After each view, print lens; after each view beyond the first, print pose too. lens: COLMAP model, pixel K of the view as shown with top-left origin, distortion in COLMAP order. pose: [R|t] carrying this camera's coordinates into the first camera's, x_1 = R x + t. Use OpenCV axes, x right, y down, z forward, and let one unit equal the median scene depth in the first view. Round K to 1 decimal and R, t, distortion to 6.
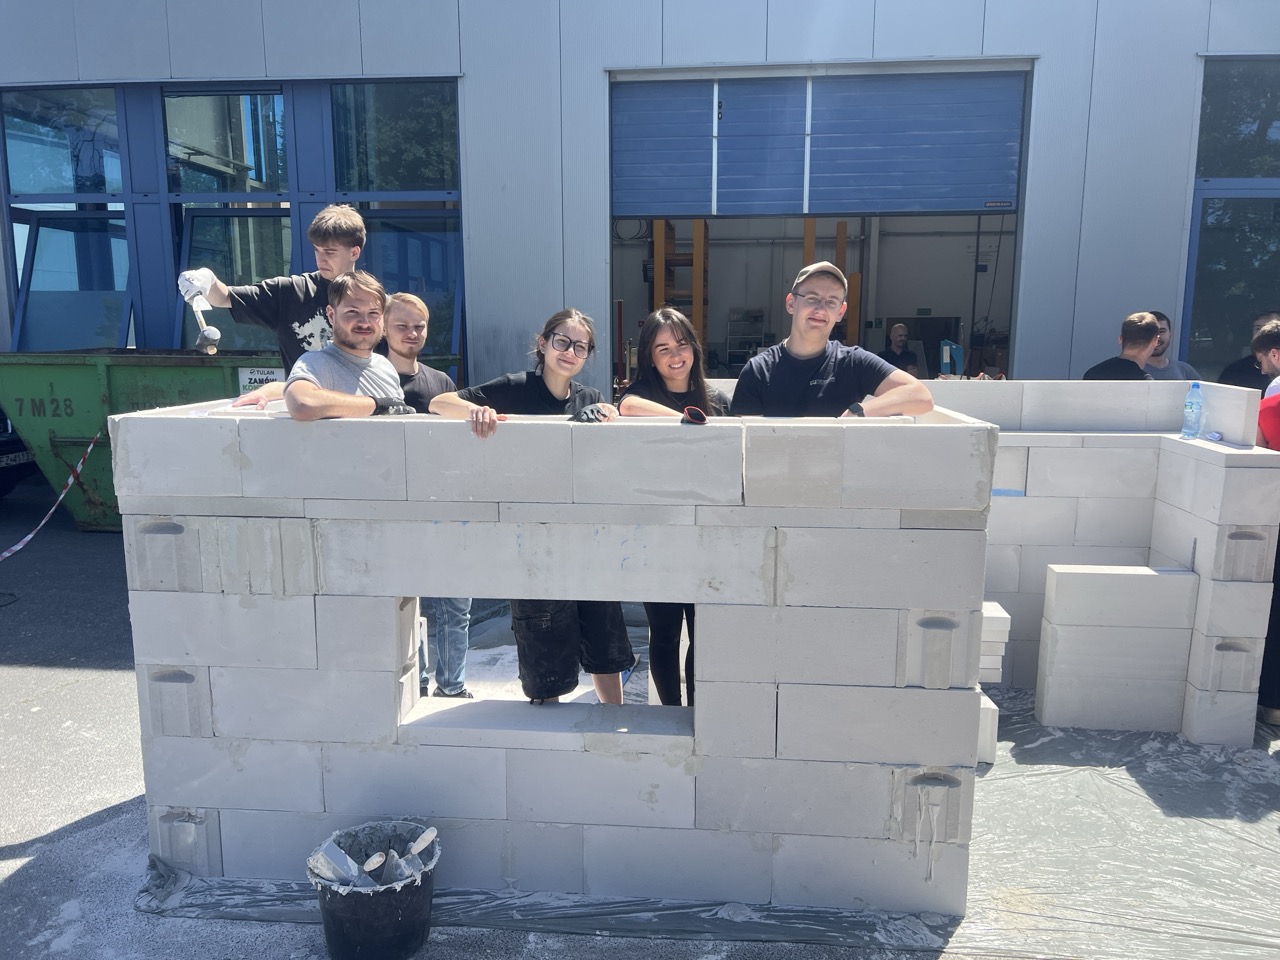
lens RADIAL K [[949.5, 0, 640.0], [0, 949.5, 480.0], [0, 0, 1]] dist [0.007180, 0.004810]
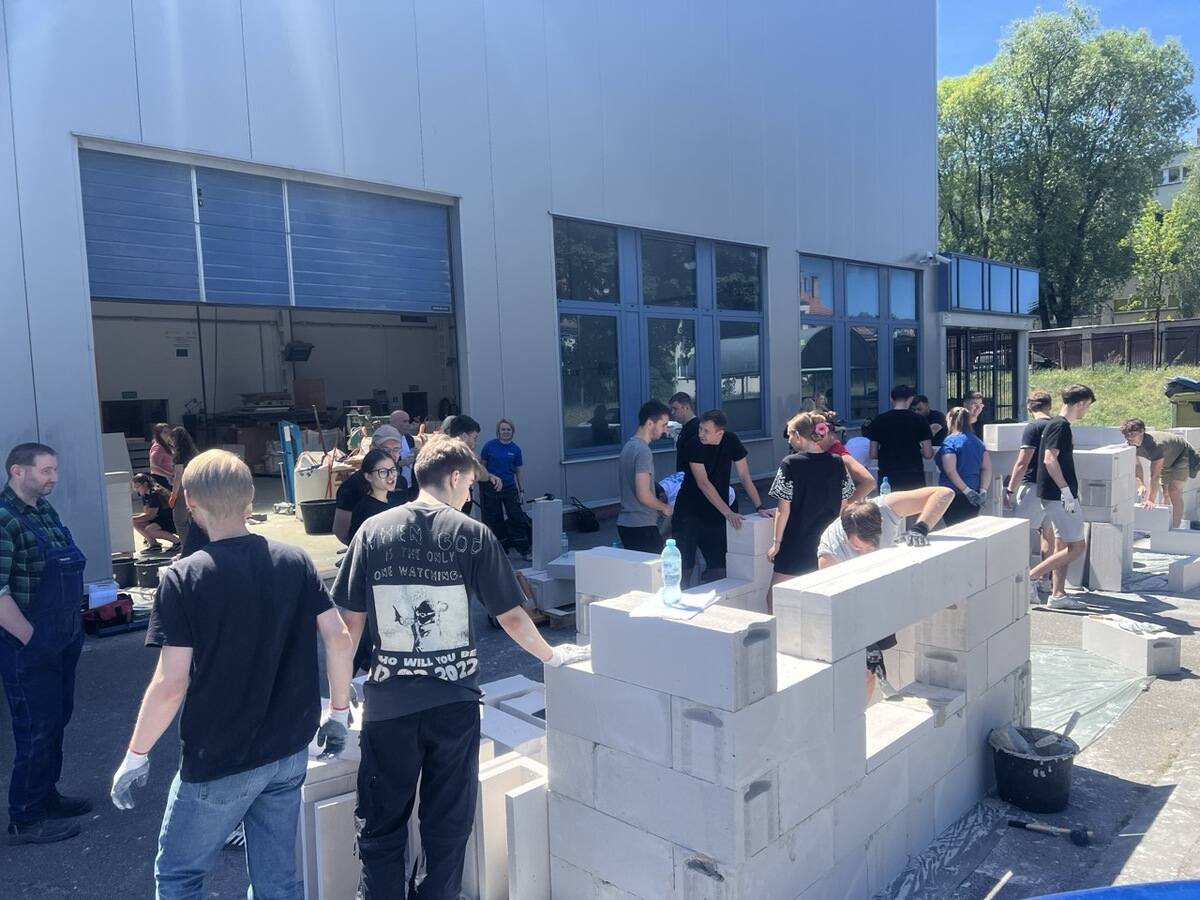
lens RADIAL K [[890.1, 0, 600.0], [0, 890.1, 450.0], [0, 0, 1]] dist [0.007180, 0.004810]
pose [[0.626254, -0.072162, 0.776273, -0.392160], [0.155367, 0.987286, -0.033564, -0.040808], [-0.763981, 0.141627, 0.629503, 0.152413]]
